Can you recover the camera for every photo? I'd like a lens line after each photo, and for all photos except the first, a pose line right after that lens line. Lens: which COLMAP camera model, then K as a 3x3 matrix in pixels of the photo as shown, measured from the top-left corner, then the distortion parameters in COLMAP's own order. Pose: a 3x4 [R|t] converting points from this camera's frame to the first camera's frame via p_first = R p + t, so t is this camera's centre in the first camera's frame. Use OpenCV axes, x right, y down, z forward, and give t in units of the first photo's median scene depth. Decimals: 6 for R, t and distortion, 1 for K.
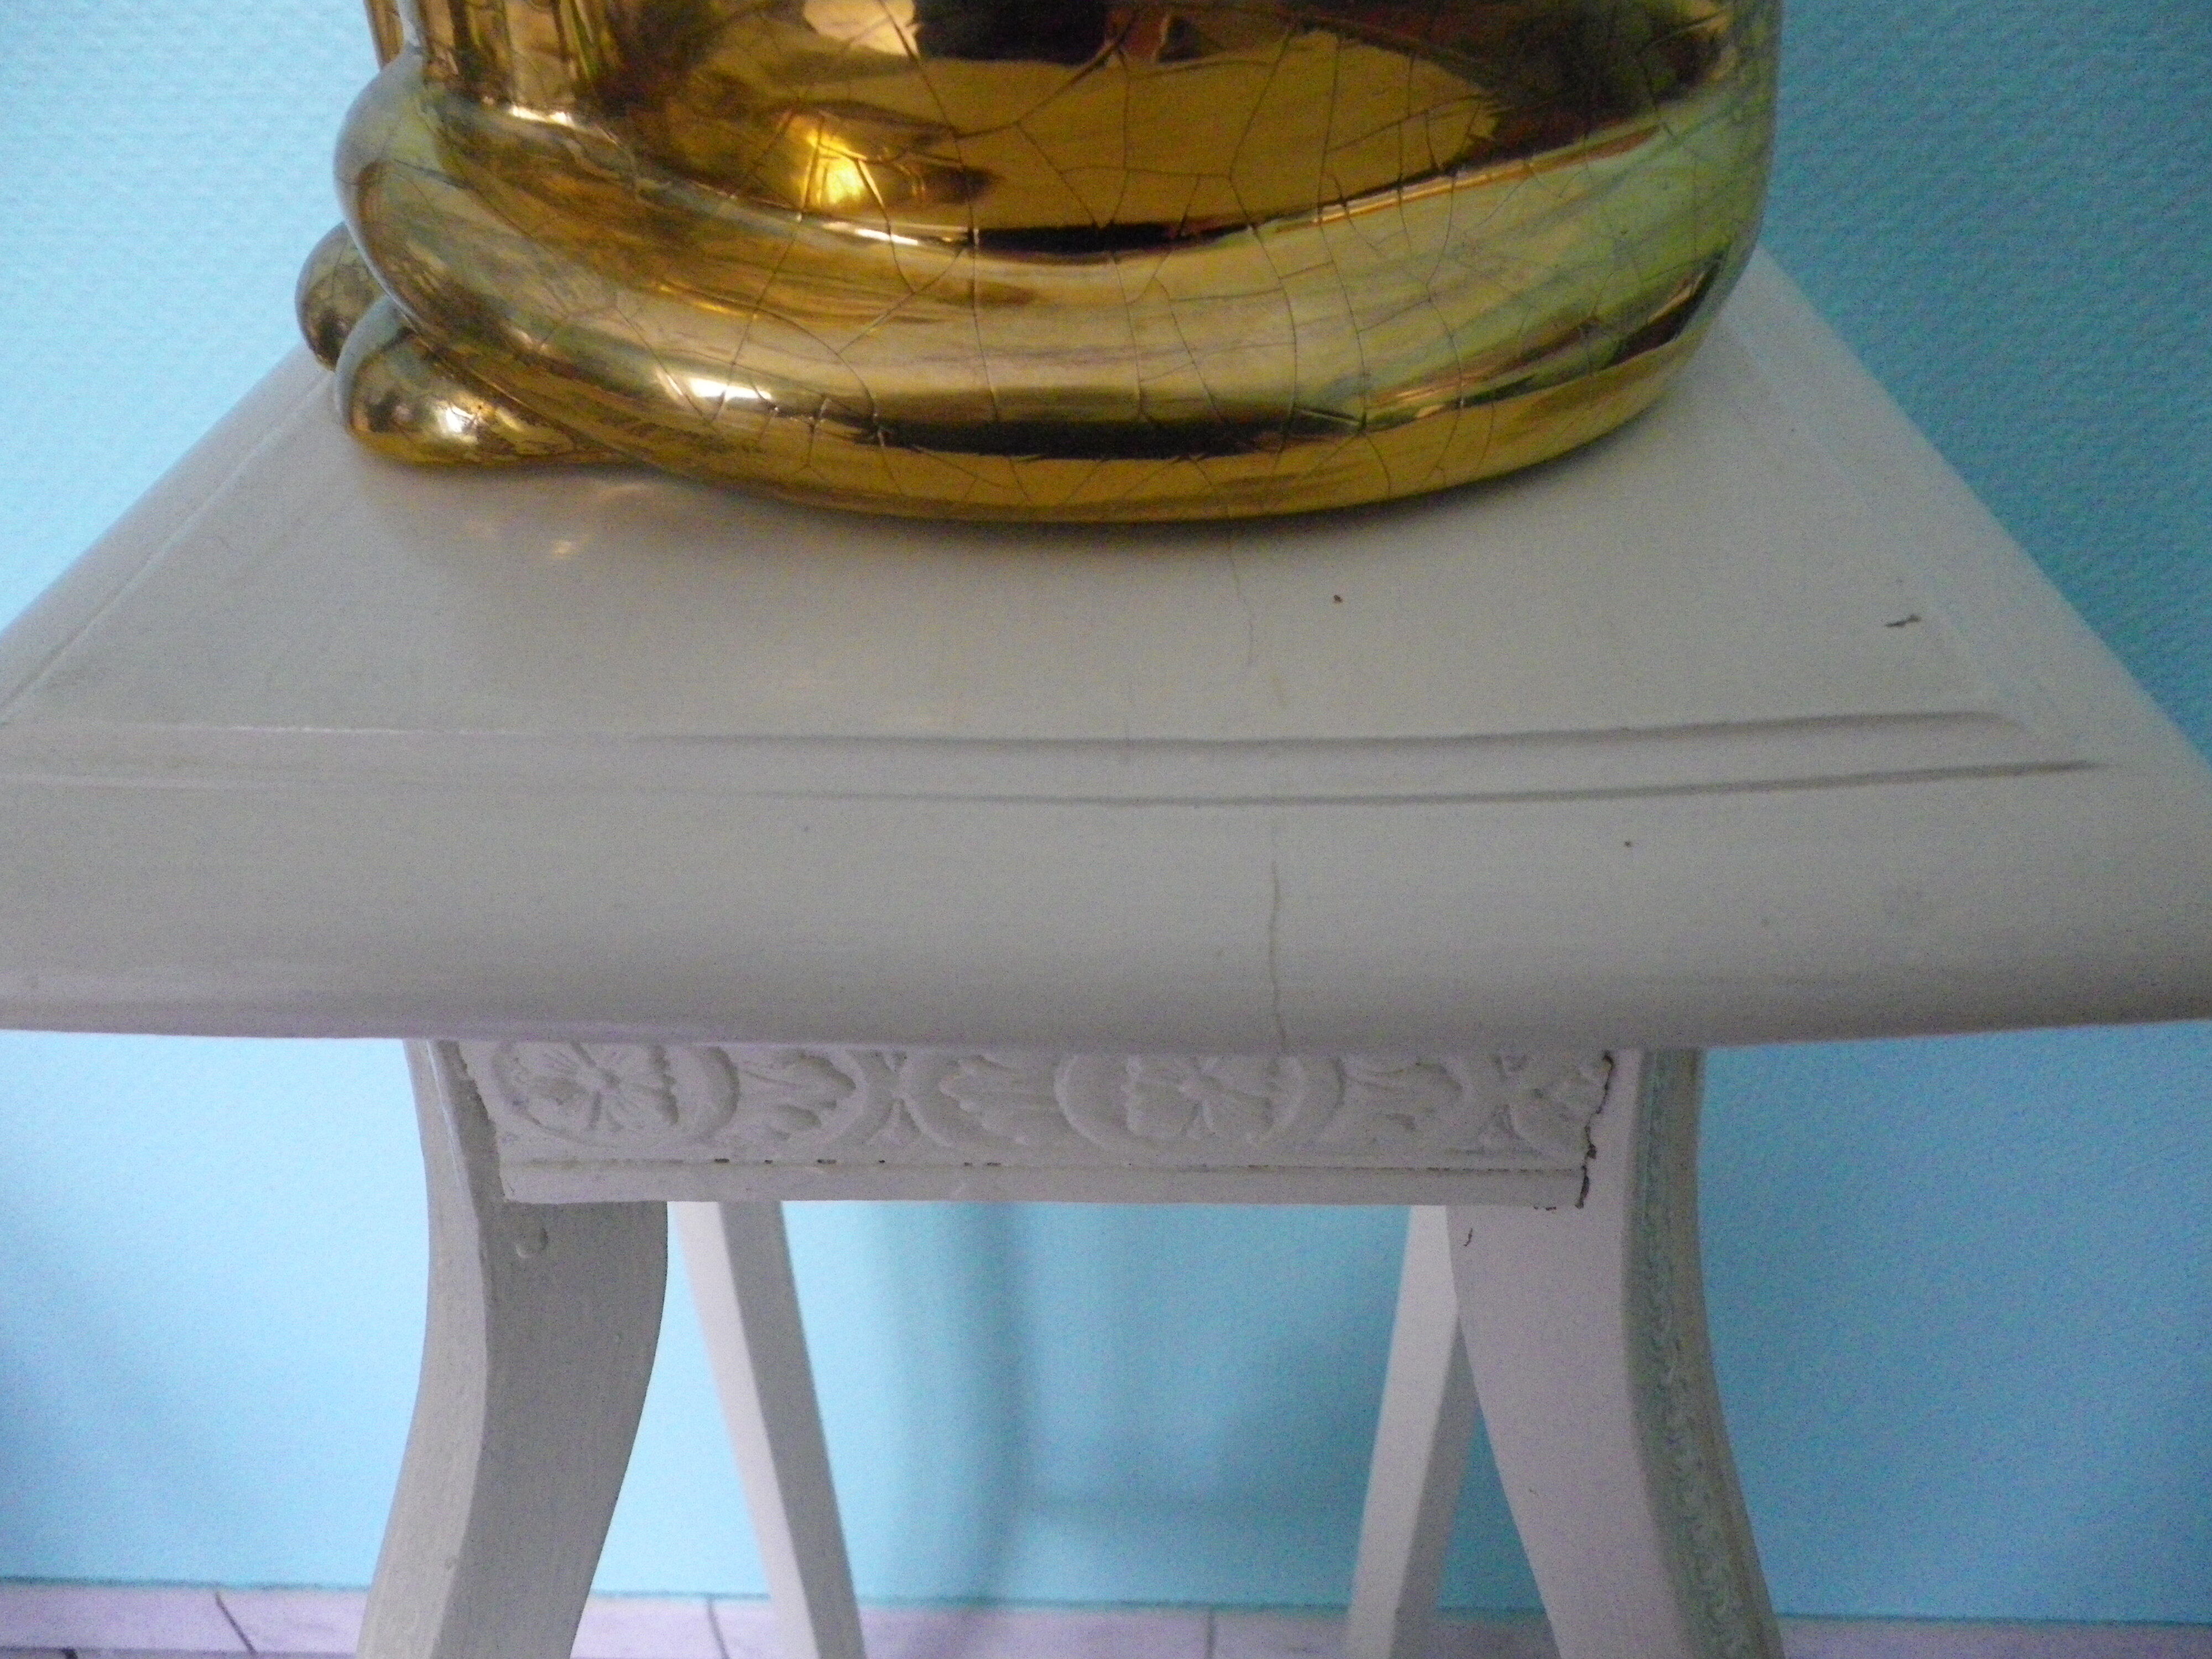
lens RADIAL K [[1673.5, 0, 1115.0], [0, 1673.5, 830.4], [0, 0, 1]] dist [-0.006879, 0.001142]
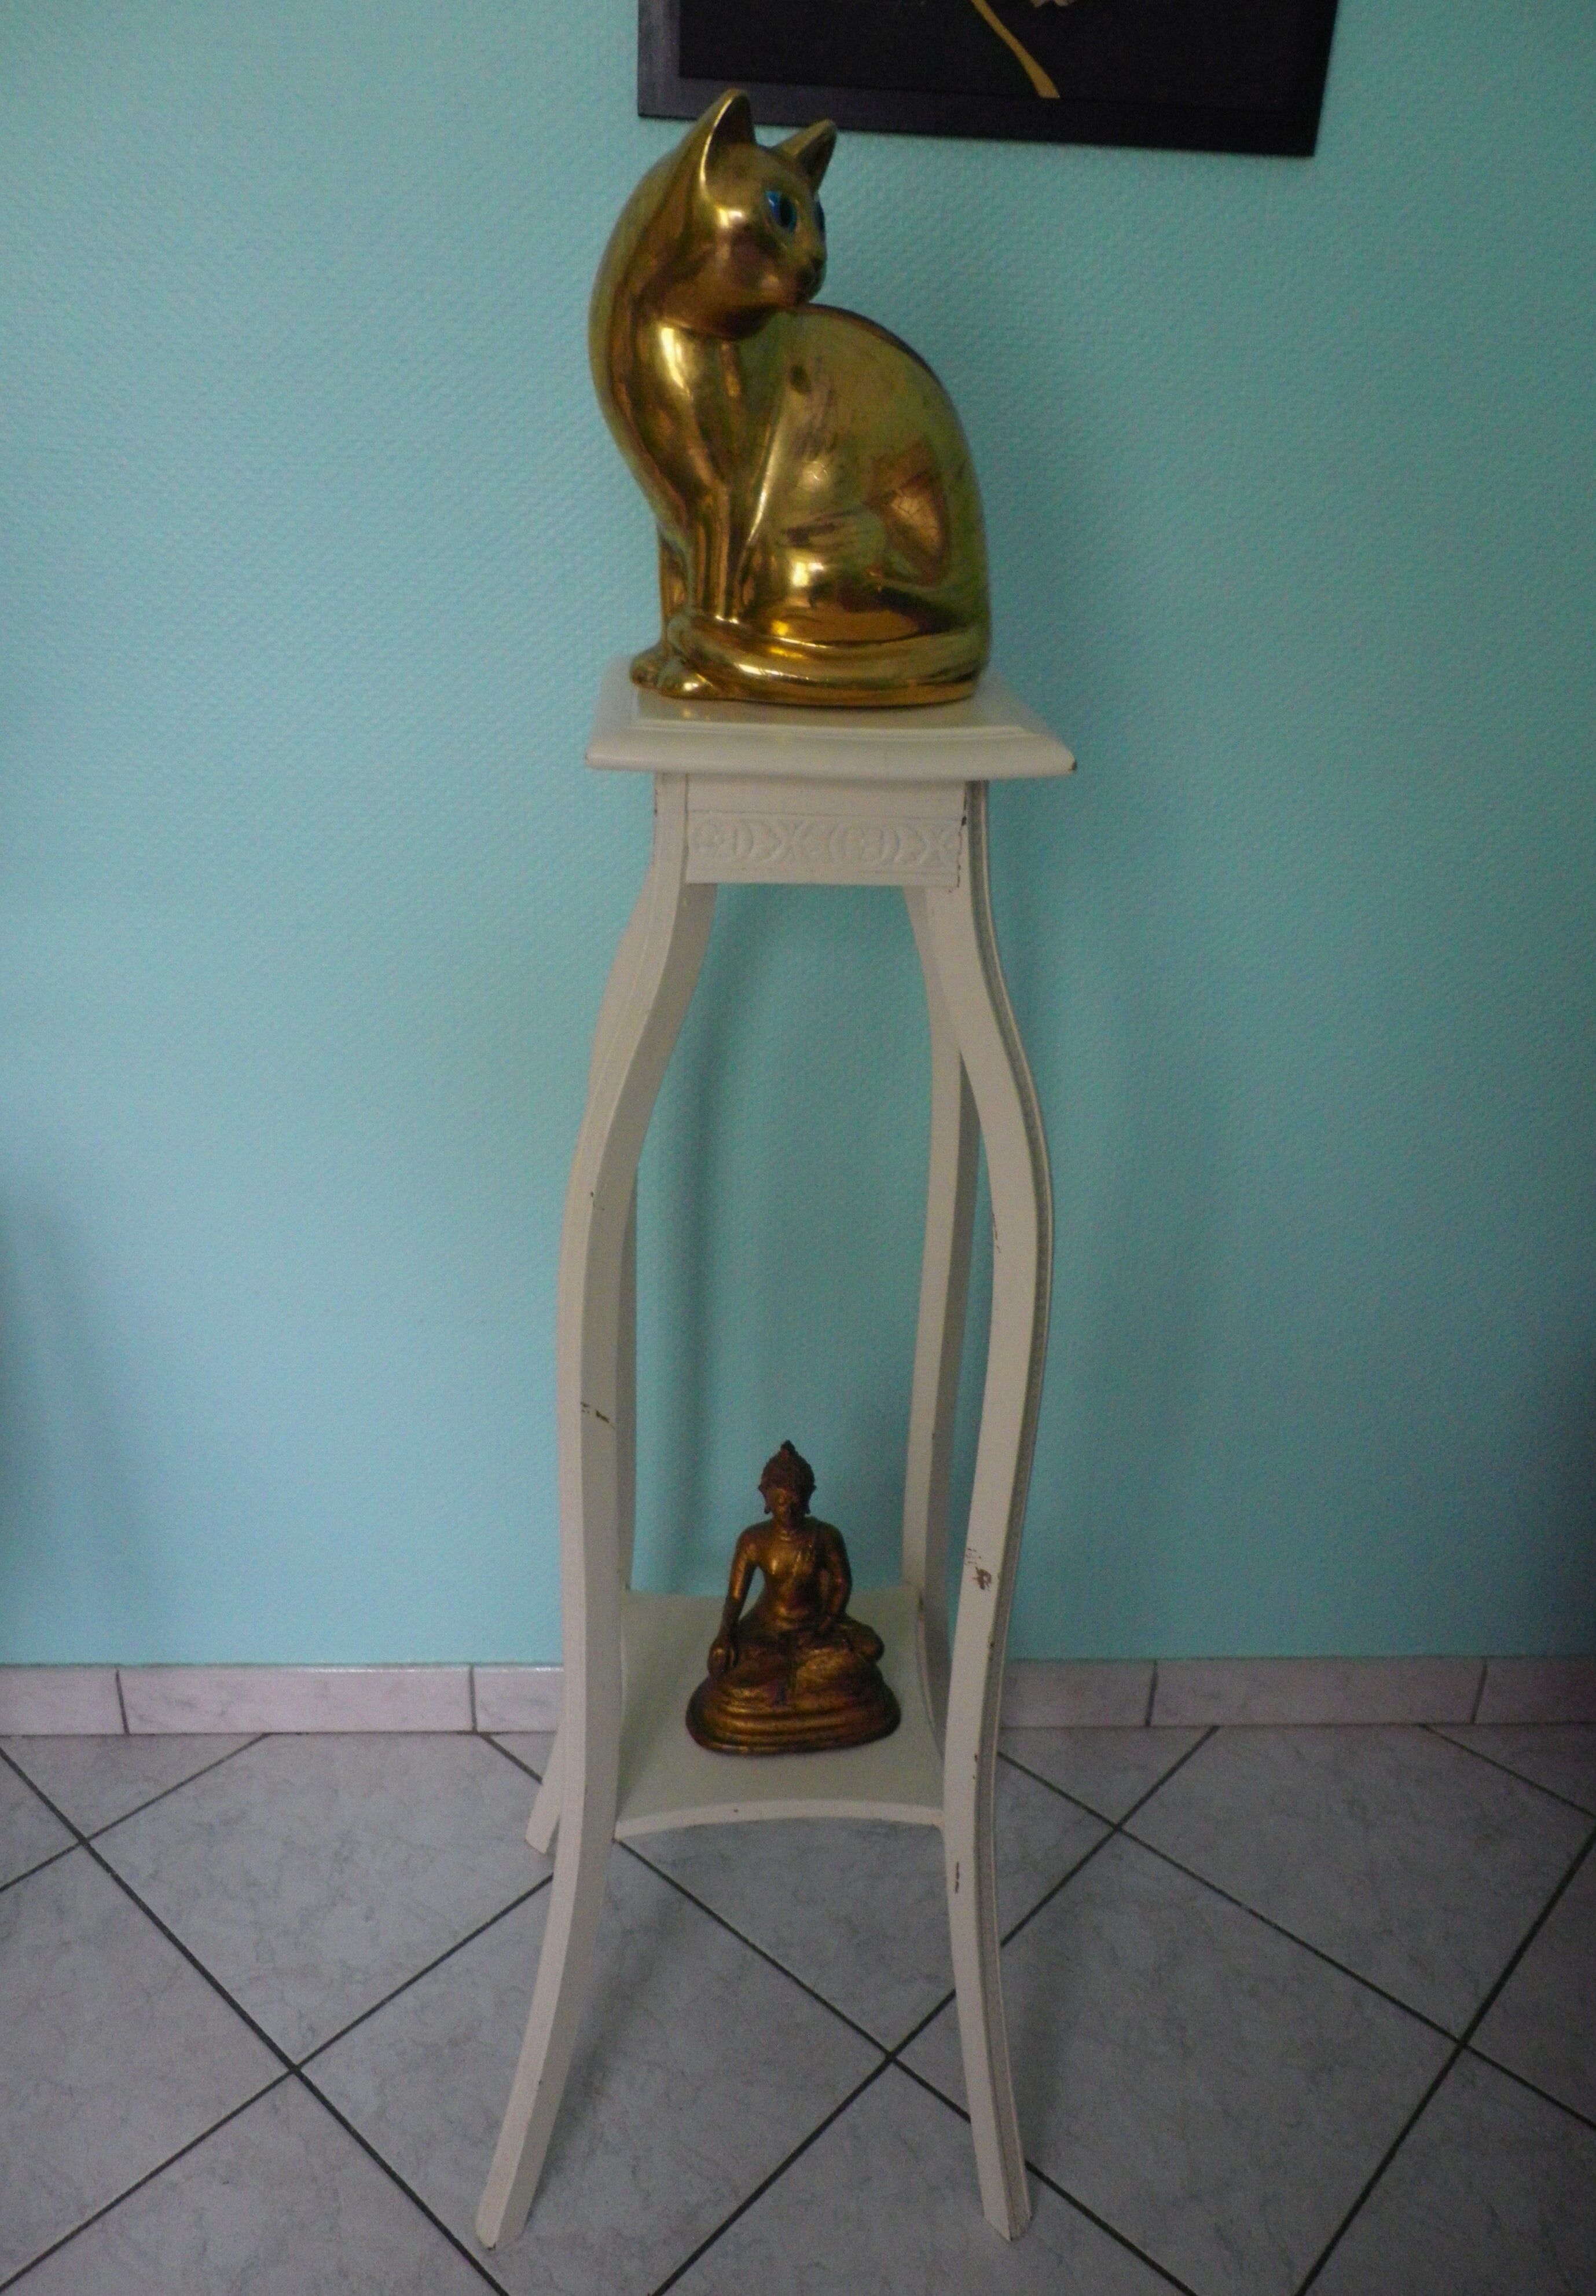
lens RADIAL K [[1765.0, 0, 800.7], [0, 1765.0, 1144.8], [0, 0, 1]] dist [-0.005142, 0.002121]
pose [[0.996133, 0.007800, 0.087515, -0.232212], [0.012212, 0.974092, -0.225822, 0.897646], [-0.087009, 0.226017, 0.970230, -1.472338]]
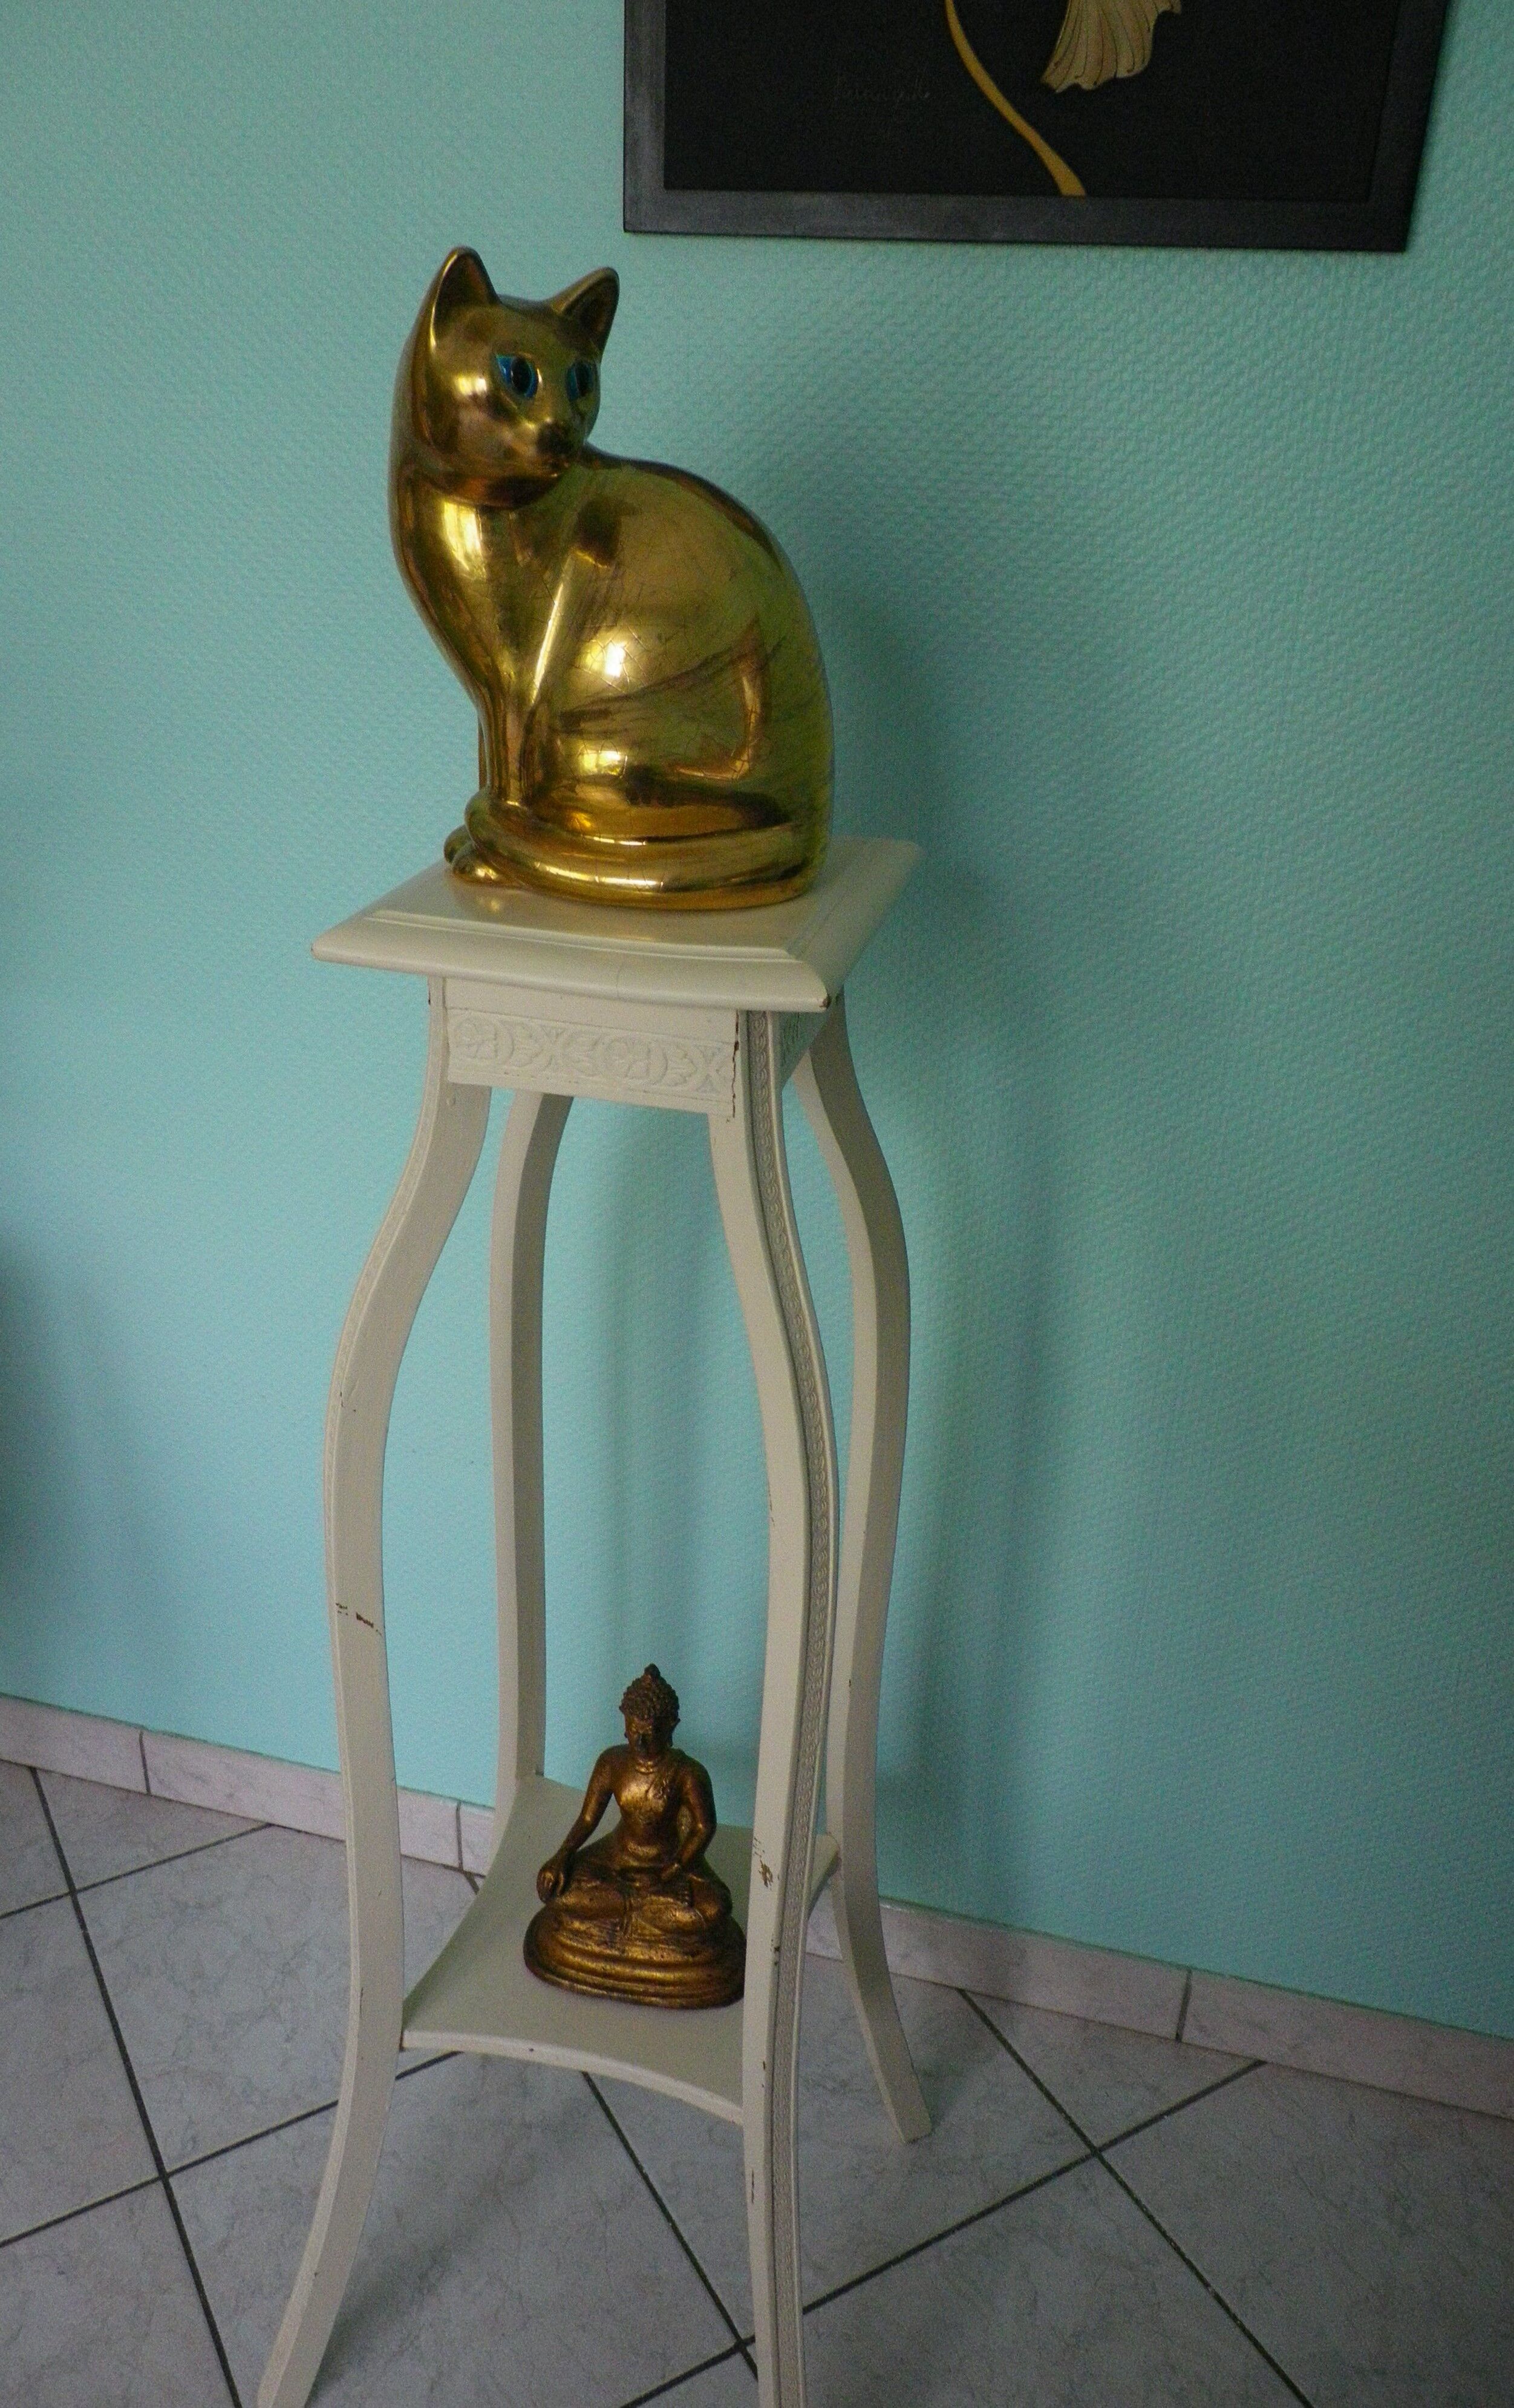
lens RADIAL K [[1845.8, 0, 712.6], [0, 1845.8, 1204.8], [0, 0, 1]] dist [-0.006896, 0.007914]
pose [[0.968248, 0.132676, -0.211881, 0.547127], [-0.175798, 0.963948, -0.199749, 0.603368], [0.177741, 0.230654, 0.956664, -1.359024]]
